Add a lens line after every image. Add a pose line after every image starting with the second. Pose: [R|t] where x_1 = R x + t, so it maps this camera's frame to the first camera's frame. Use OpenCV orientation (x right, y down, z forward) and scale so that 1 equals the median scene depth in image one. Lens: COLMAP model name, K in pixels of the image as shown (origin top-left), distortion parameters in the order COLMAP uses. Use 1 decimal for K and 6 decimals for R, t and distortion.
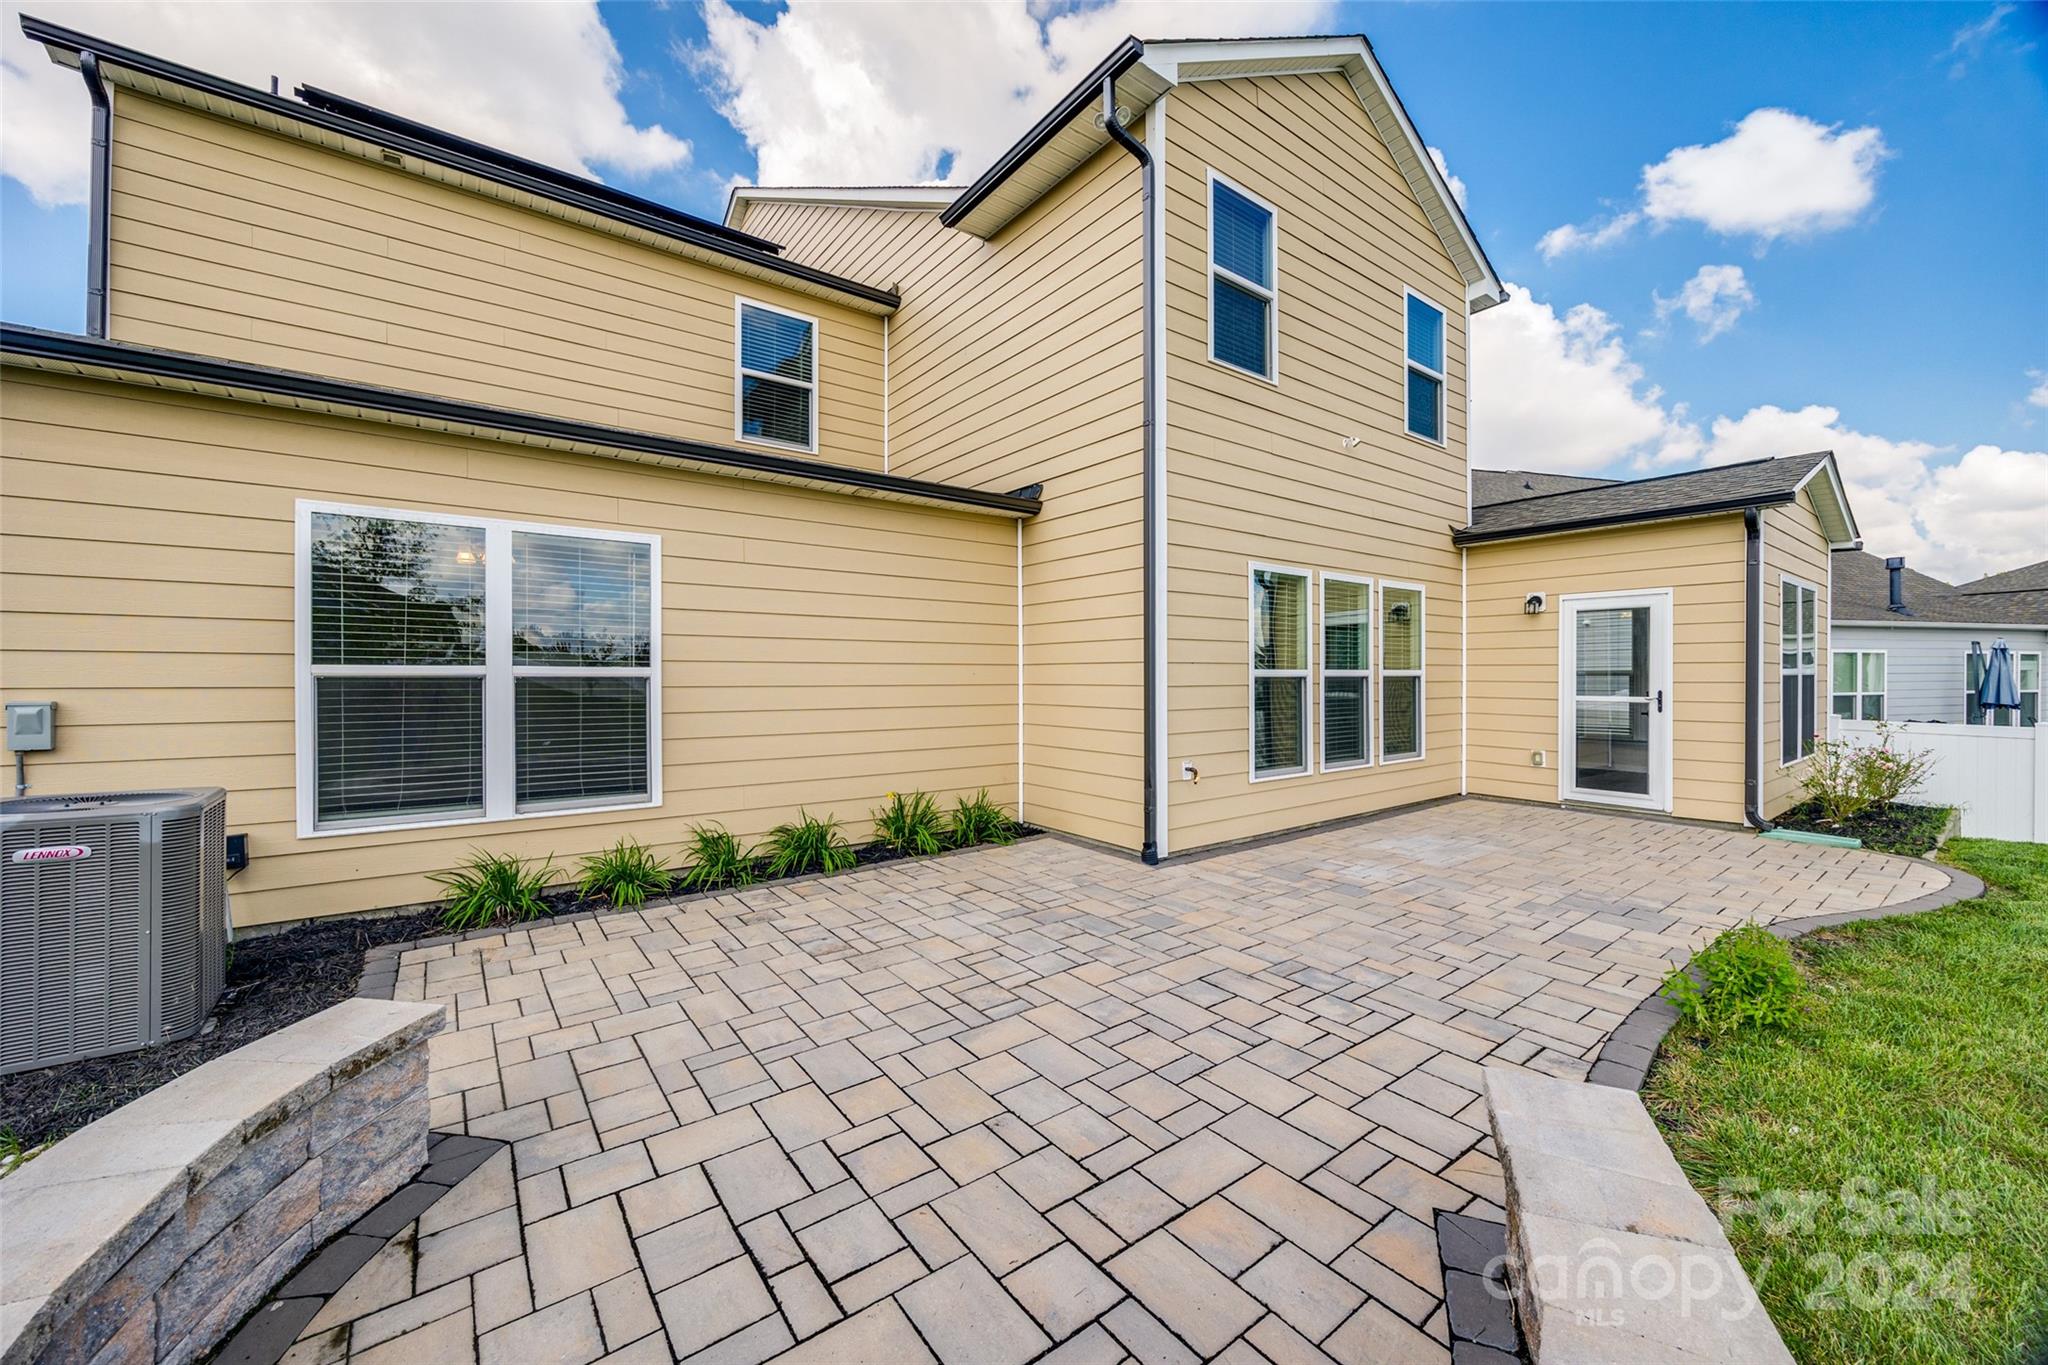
lens RADIAL K [[774.1, 0, 1014.3], [0, 774.1, 674.7], [0, 0, 1]] dist [-0.001161, -0.000187]
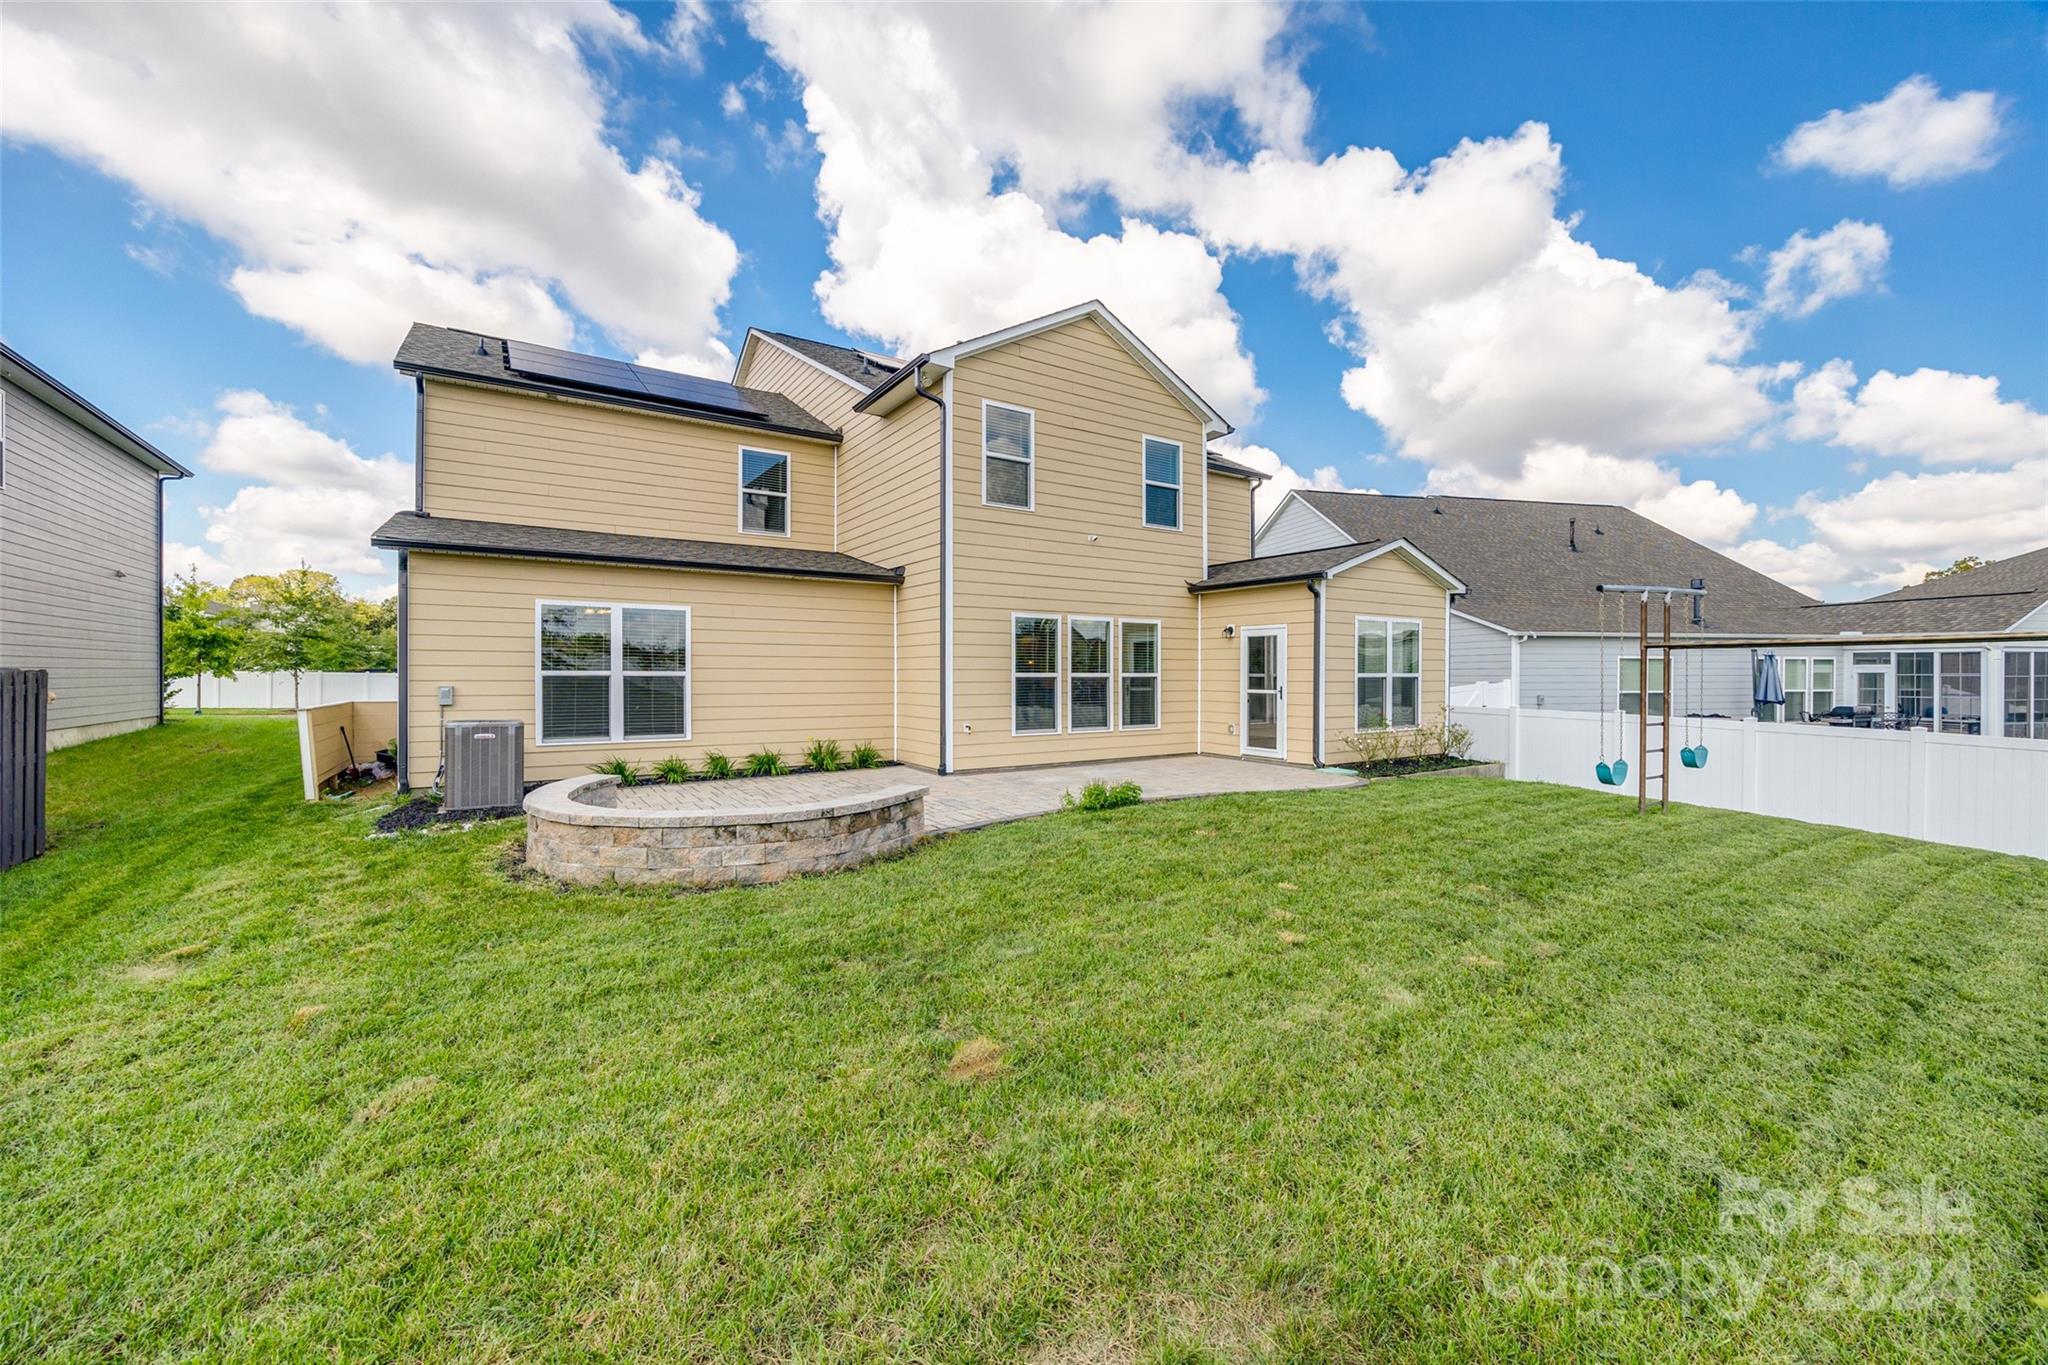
lens RADIAL K [[818.8, 0, 1018.2], [0, 818.8, 675.0], [0, 0, 1]] dist [0.000986, 0.000164]
pose [[0.997857, 0.002882, -0.065375, 0.427197], [-0.002797, 0.999995, 0.001388, -0.005116], [0.065379, -0.001202, 0.997860, -0.859447]]
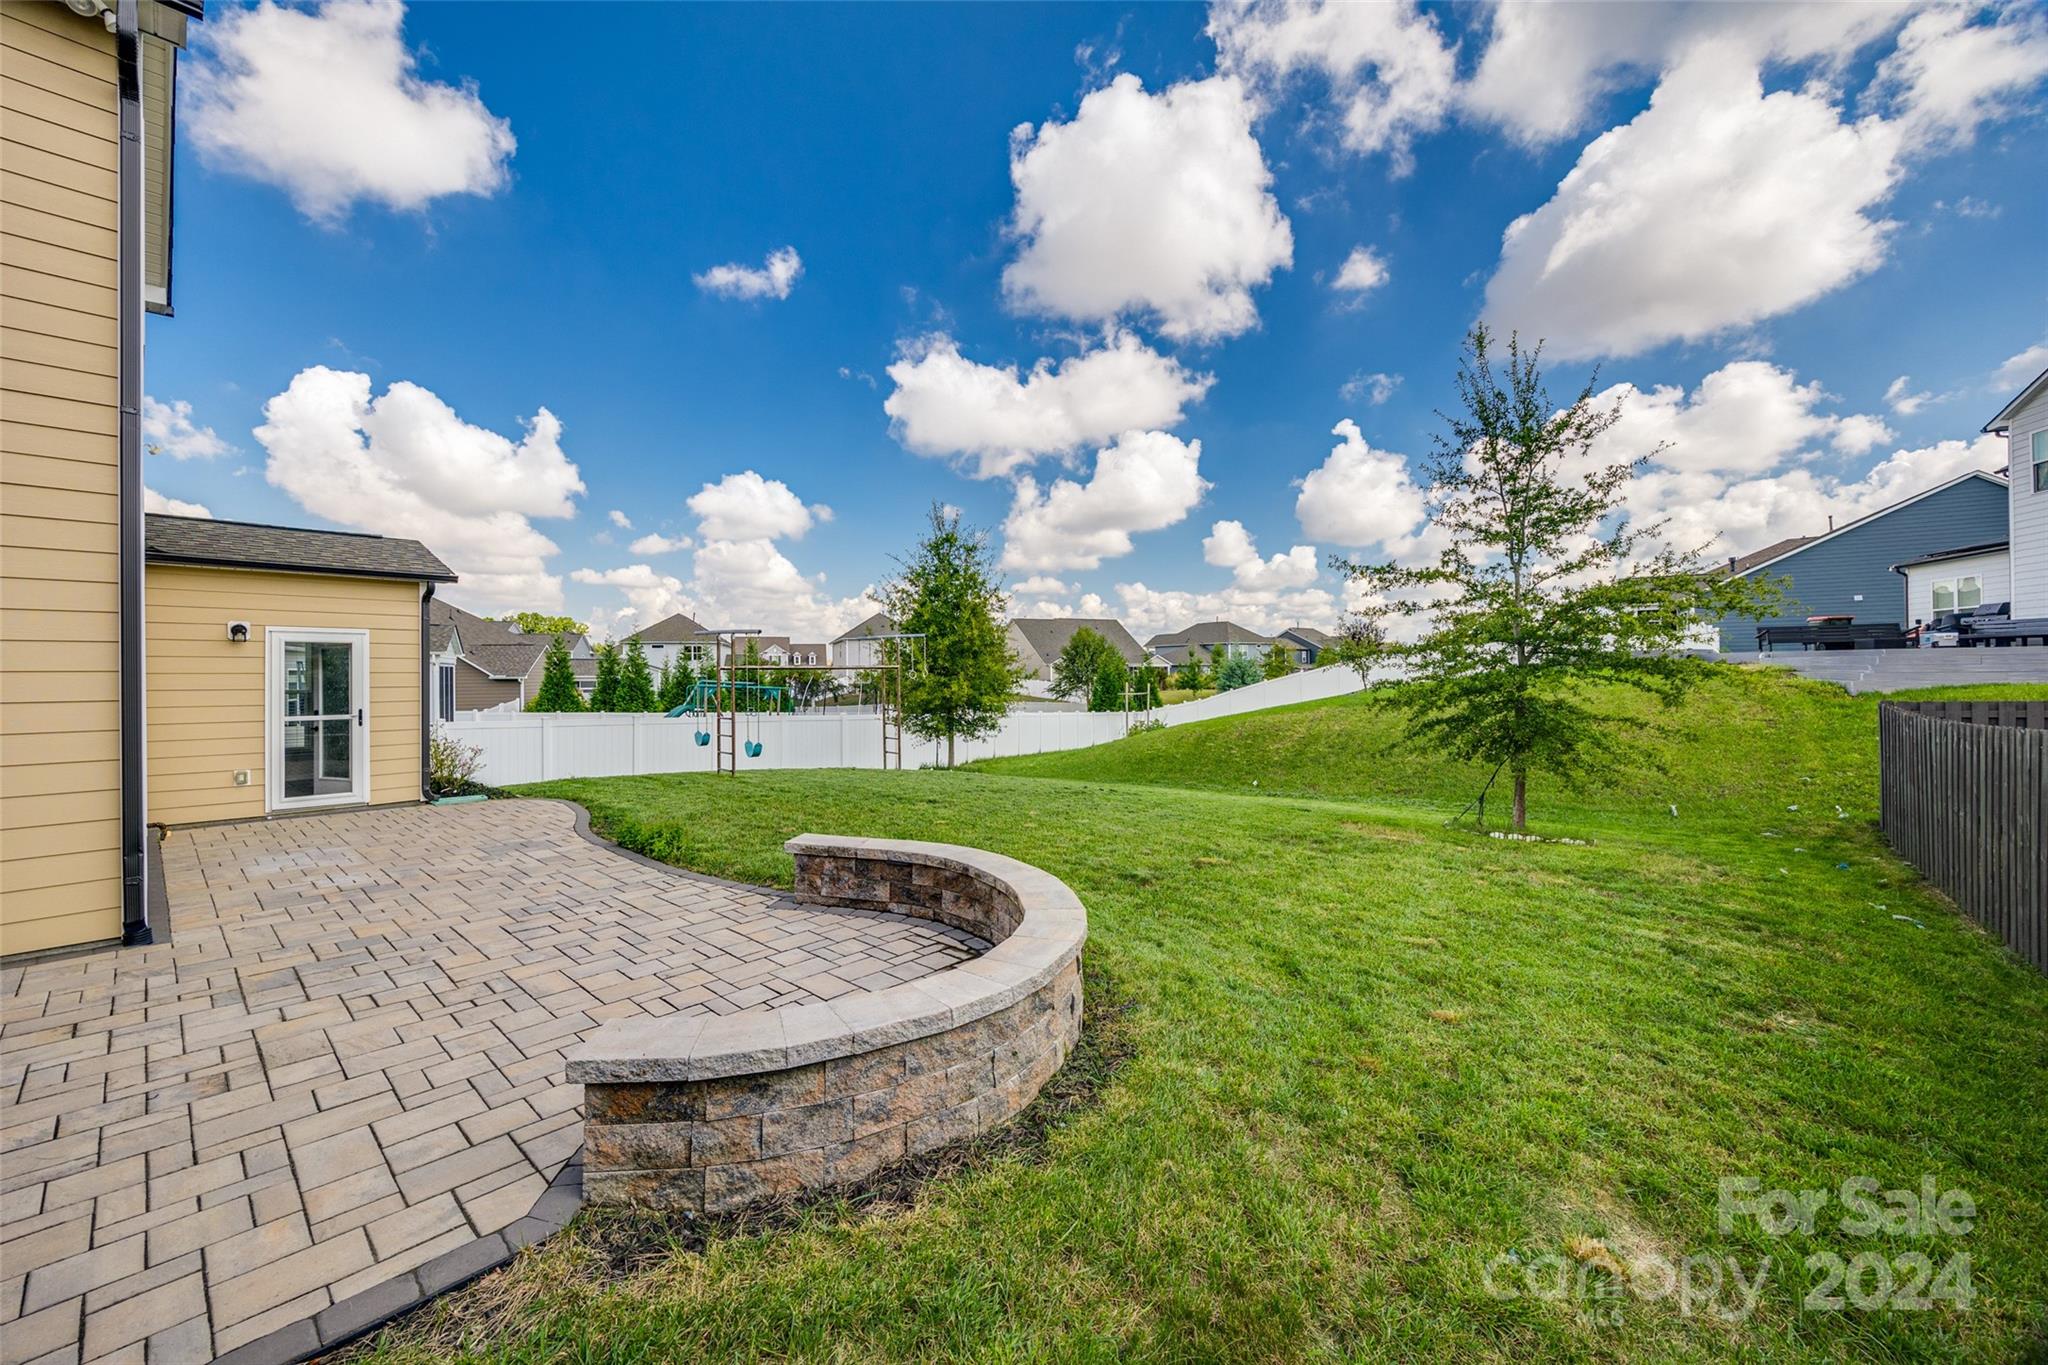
lens RADIAL K [[774.1, 0, 1014.3], [0, 774.1, 674.7], [0, 0, 1]] dist [-0.001161, -0.000187]
pose [[-0.204862, 0.002699, 0.978787, -0.704575], [0.006017, 0.999981, -0.001498, -0.030574], [-0.978772, 0.005582, -0.204874, 0.223483]]
